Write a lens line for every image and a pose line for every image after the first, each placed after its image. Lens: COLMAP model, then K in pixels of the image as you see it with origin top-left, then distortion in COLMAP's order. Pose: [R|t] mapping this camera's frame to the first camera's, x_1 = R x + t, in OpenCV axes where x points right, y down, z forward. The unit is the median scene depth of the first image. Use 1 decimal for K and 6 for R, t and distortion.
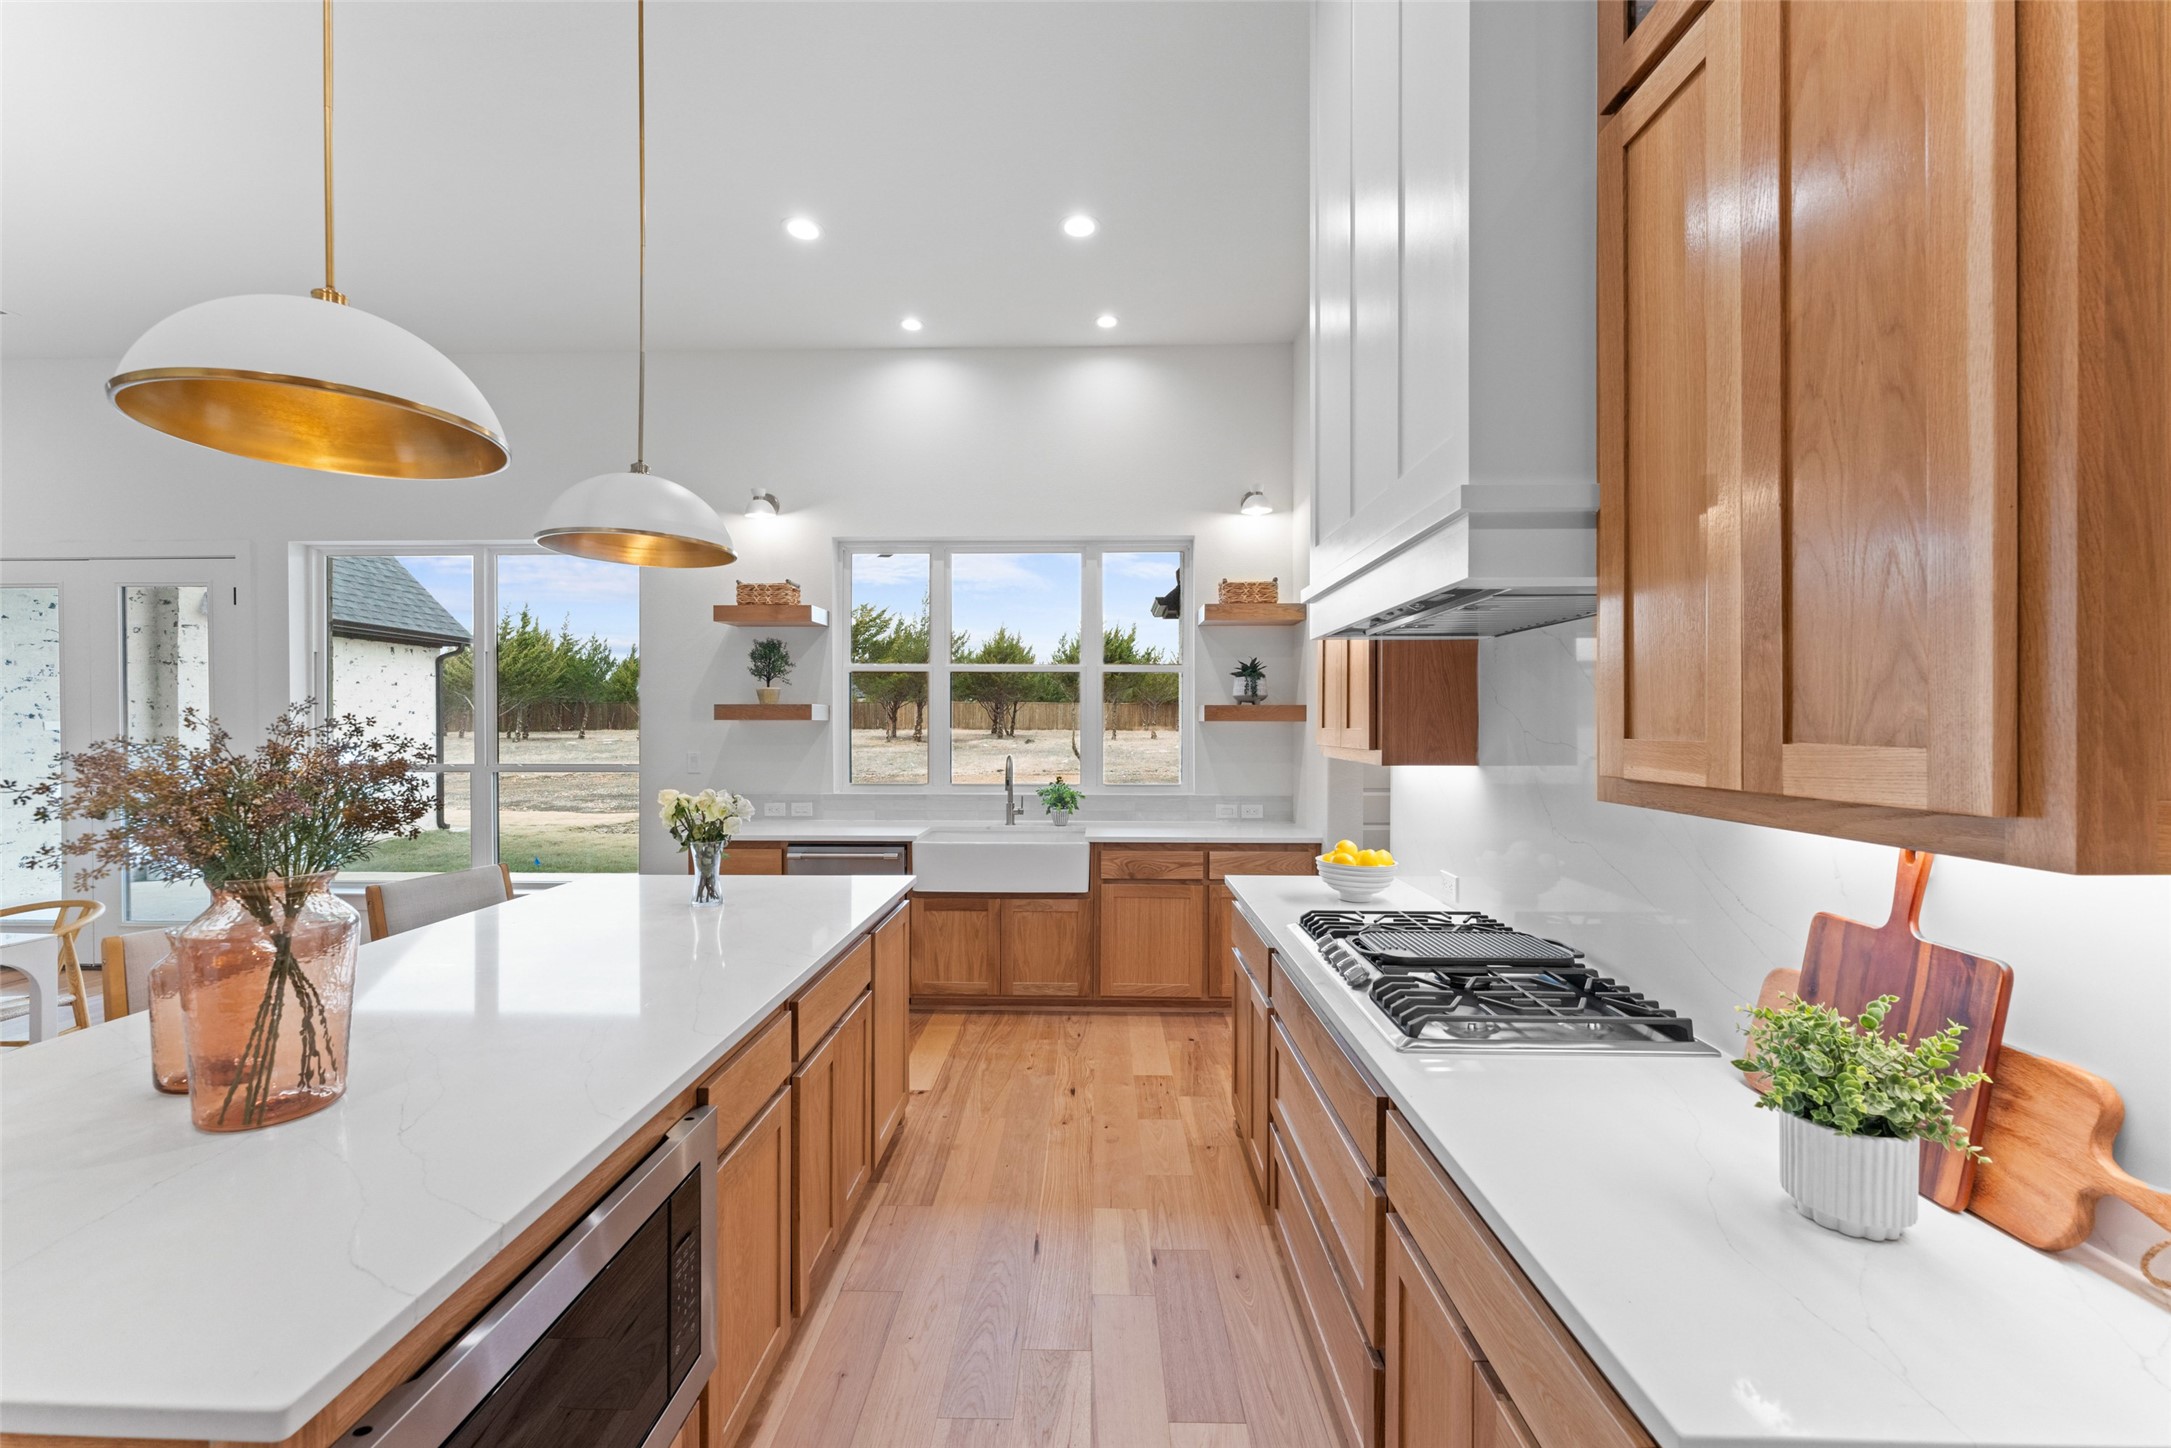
lens RADIAL K [[871.3, 0, 1068.0], [0, 871.3, 715.3], [0, 0, 1]] dist [-0.001326, 0.002653]
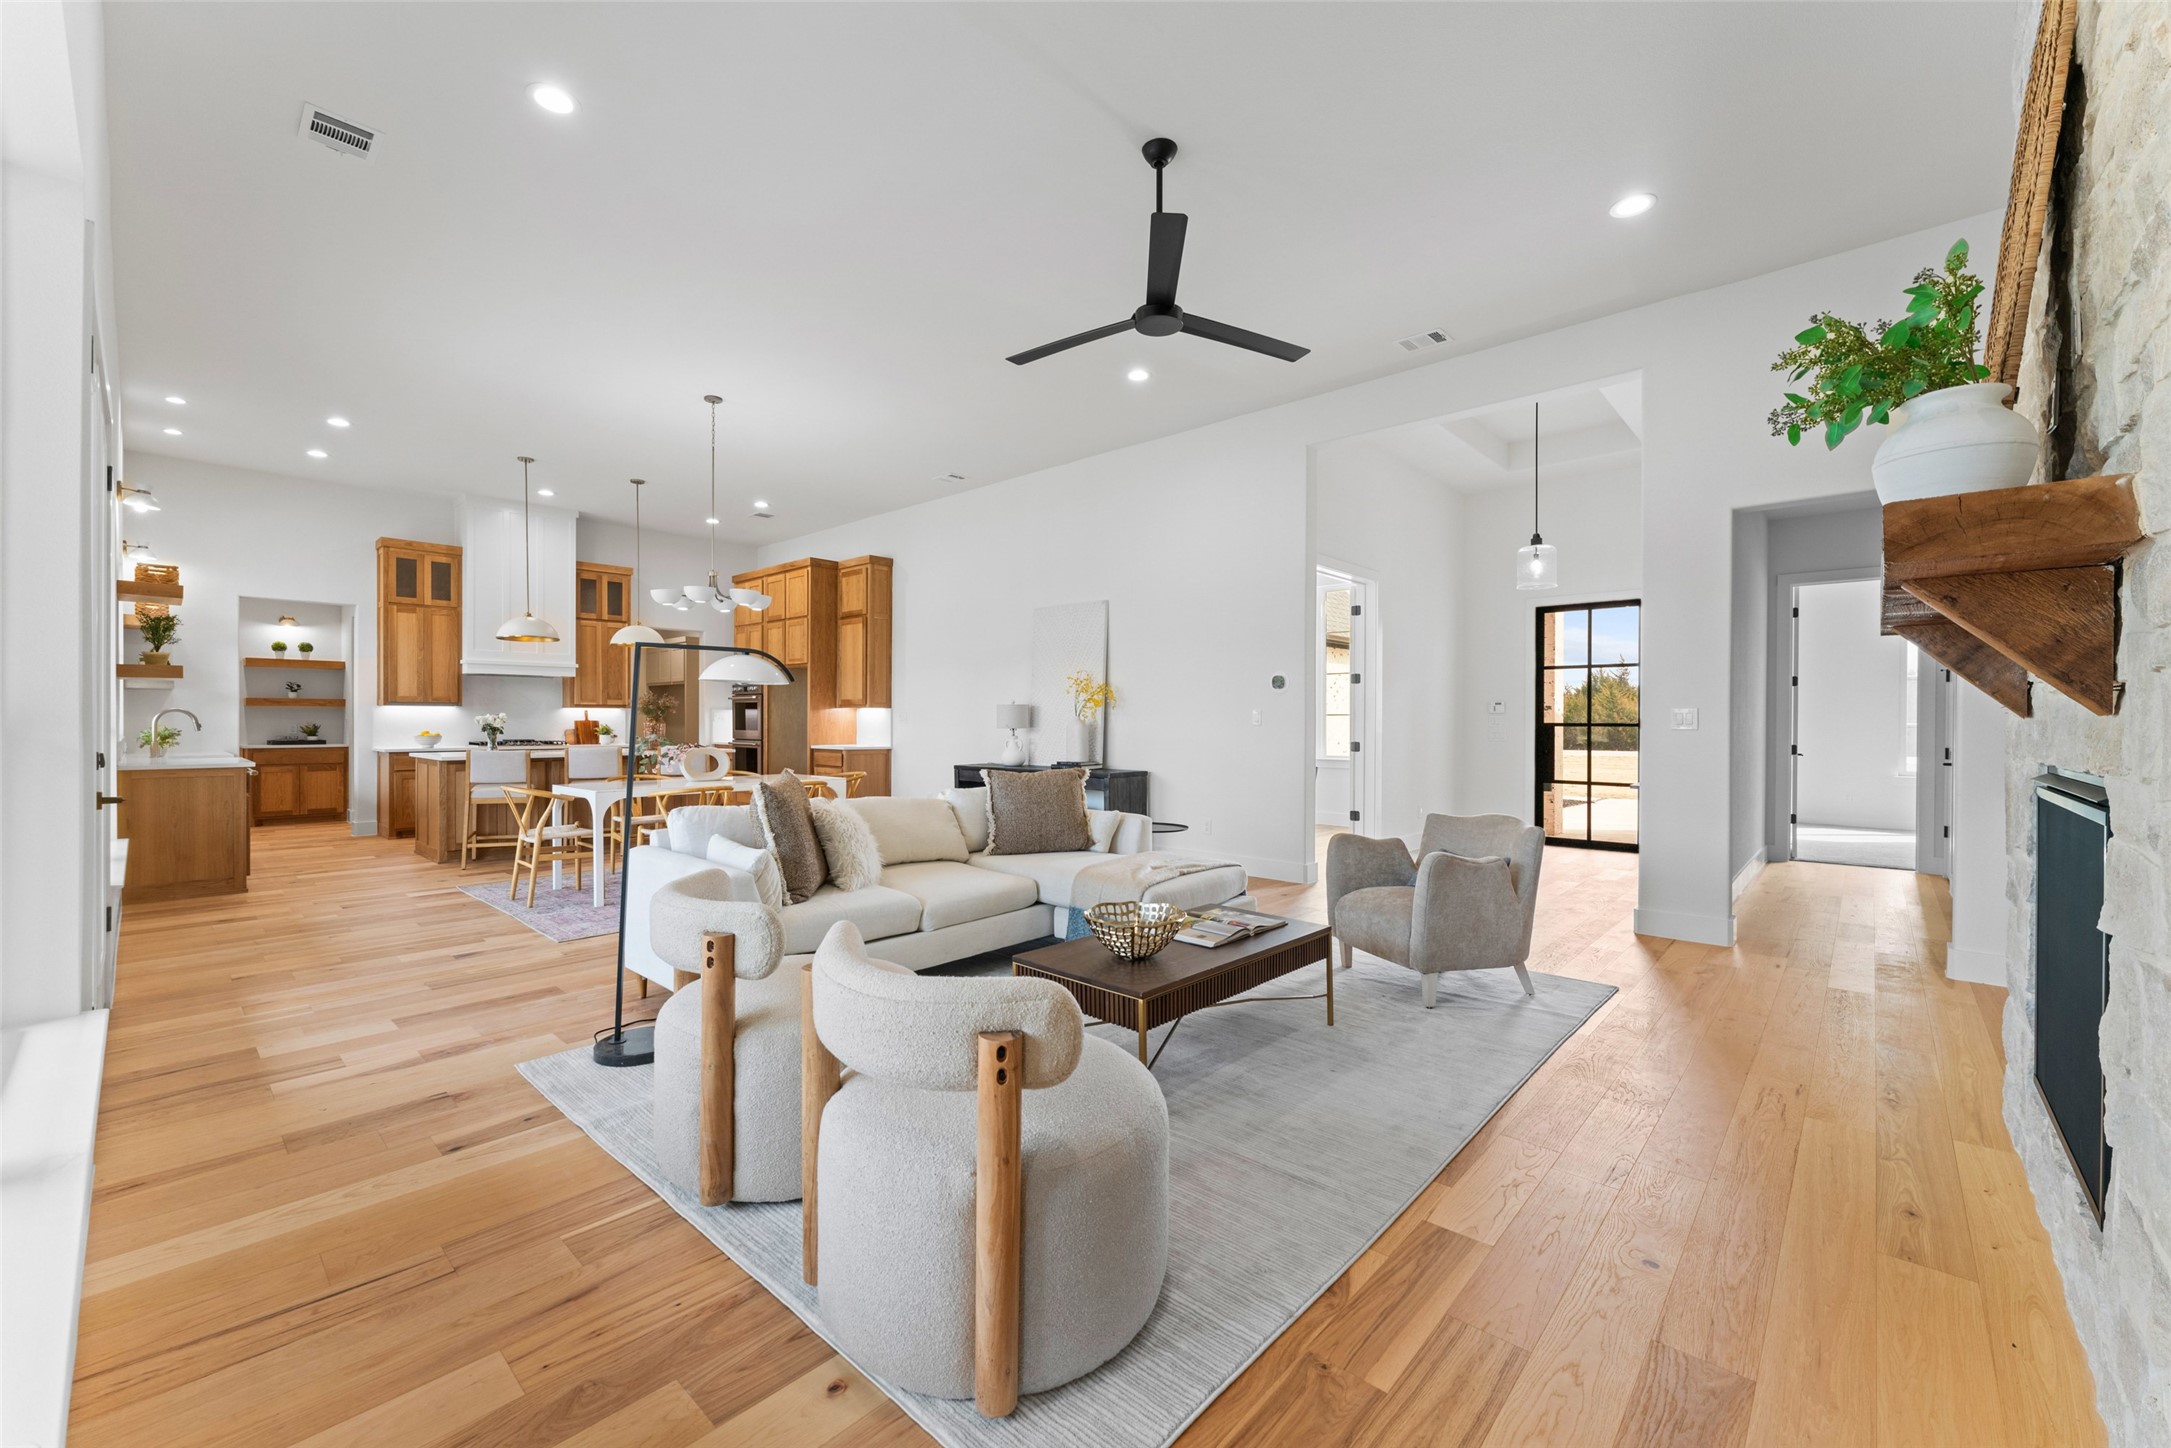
lens RADIAL K [[871.3, 0, 1075.7], [0, 871.3, 718.9], [0, 0, 1]] dist [-0.001326, 0.002653]
pose [[-0.754648, 0.000051, 0.656130, -2.177756], [-0.006682, 0.999948, -0.007763, 0.064836], [-0.656096, -0.010242, -0.754608, 1.100760]]
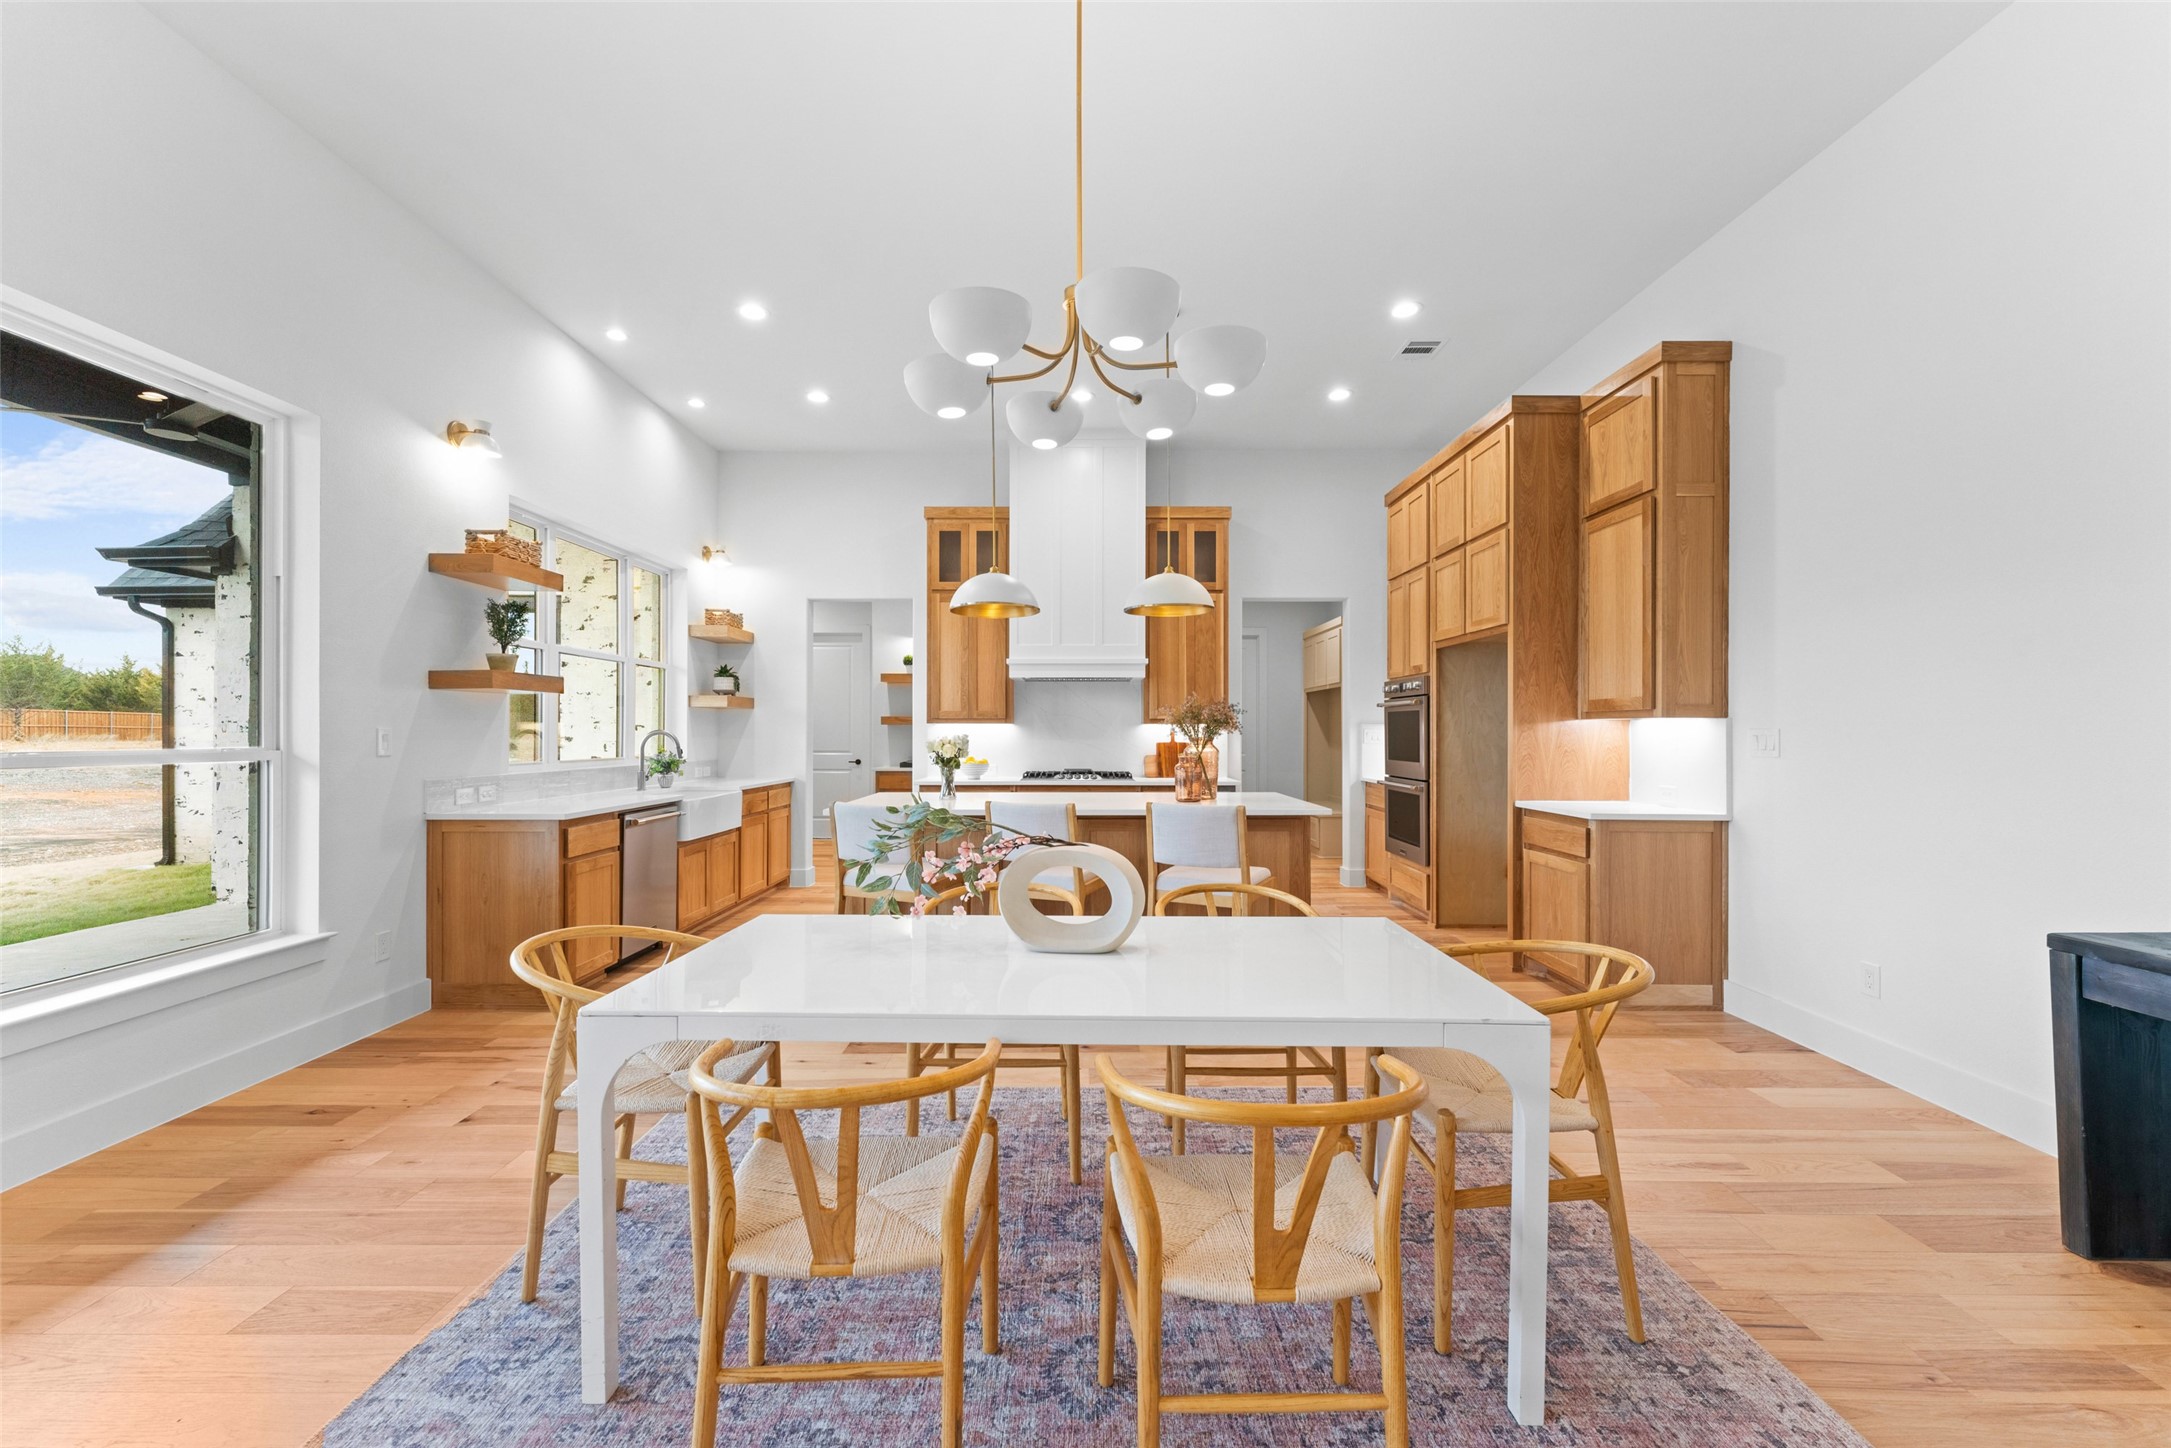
lens RADIAL K [[871.3, 0, 1075.9], [0, 871.3, 727.9], [0, 0, 1]] dist [-0.001326, 0.002653]
pose [[-0.028638, 0.005979, 0.999572, -1.274263], [-0.008294, 0.999946, -0.006219, 0.045282], [-0.999555, -0.008468, -0.028587, 0.451758]]
